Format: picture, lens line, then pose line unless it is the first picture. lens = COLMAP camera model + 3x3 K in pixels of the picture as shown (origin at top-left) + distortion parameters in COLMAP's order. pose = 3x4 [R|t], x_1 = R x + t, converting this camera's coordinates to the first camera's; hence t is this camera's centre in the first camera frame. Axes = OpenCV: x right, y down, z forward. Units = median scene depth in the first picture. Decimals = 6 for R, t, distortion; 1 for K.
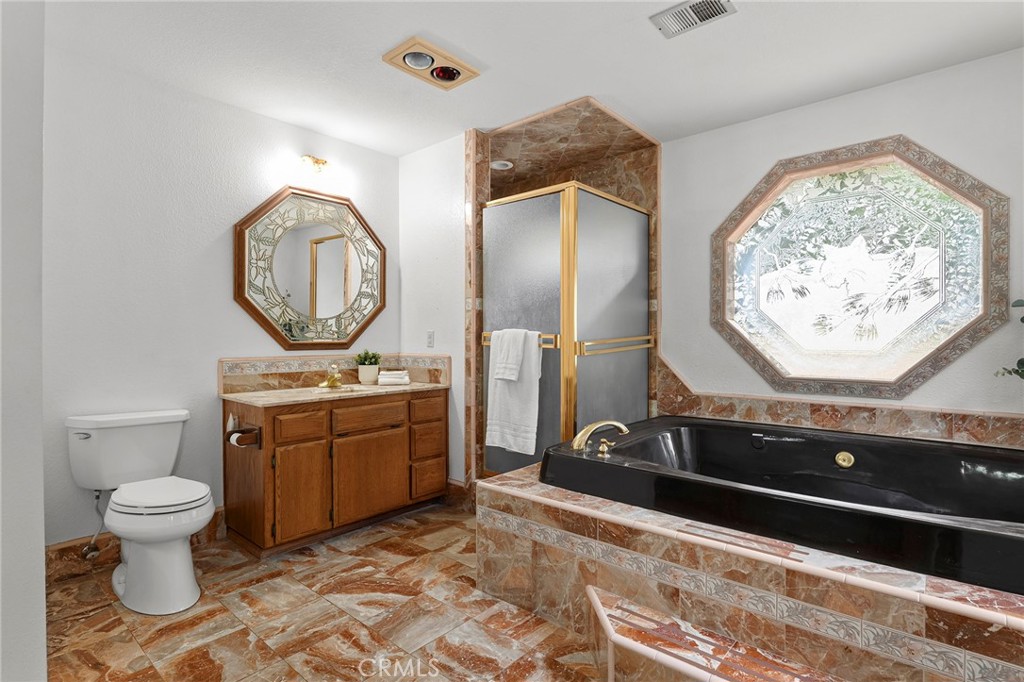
lens RADIAL K [[515.8, 0, 512.9], [0, 515.8, 336.5], [0, 0, 1]] dist [-0.001805, 0.000932]
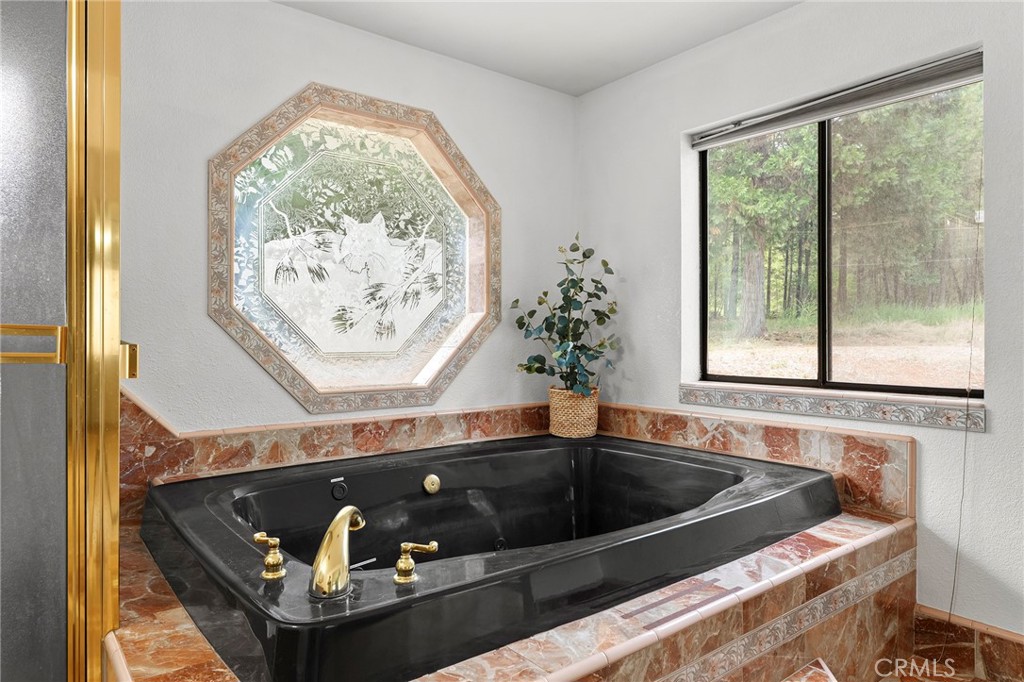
lens RADIAL K [[645.6, 0, 512.1], [0, 645.6, 334.6], [0, 0, 1]] dist [0.003693, 0.000215]
pose [[0.180398, 0.004423, 0.983584, -0.319886], [-0.001891, 0.999990, -0.004150, 0.003543], [-0.983592, -0.001112, 0.180404, 0.626939]]
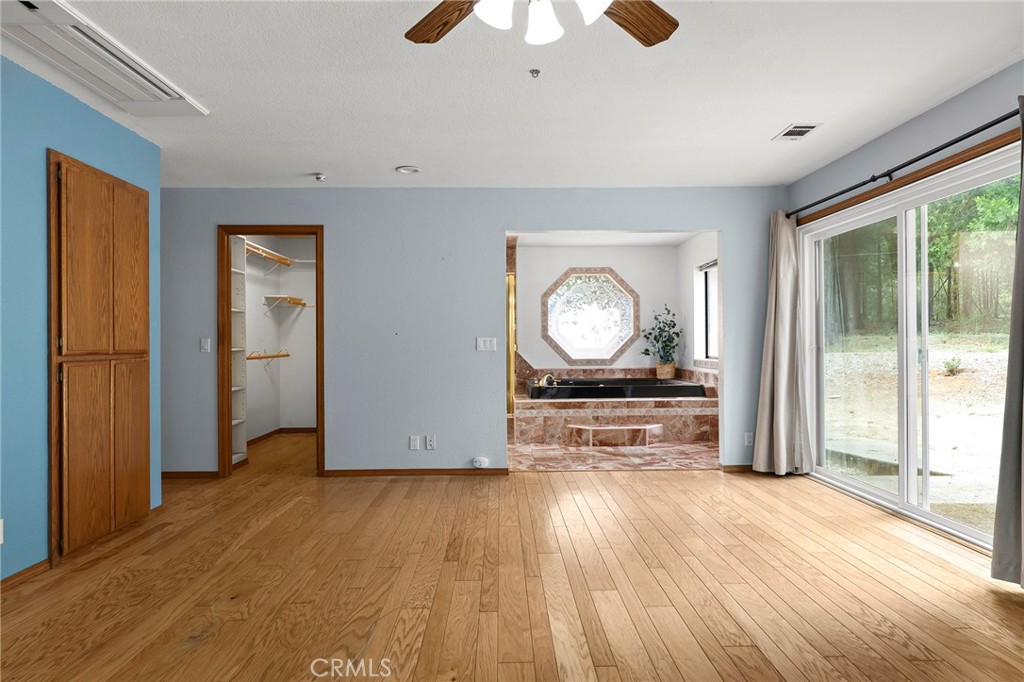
lens RADIAL K [[611.3, 0, 522.4], [0, 611.3, 340.3], [0, 0, 1]] dist [-0.002110, -0.000070]
pose [[0.728619, -0.002360, 0.684915, -1.699374], [0.005657, 0.999981, -0.002573, -0.002190], [-0.684896, 0.005749, 0.728618, -0.968819]]
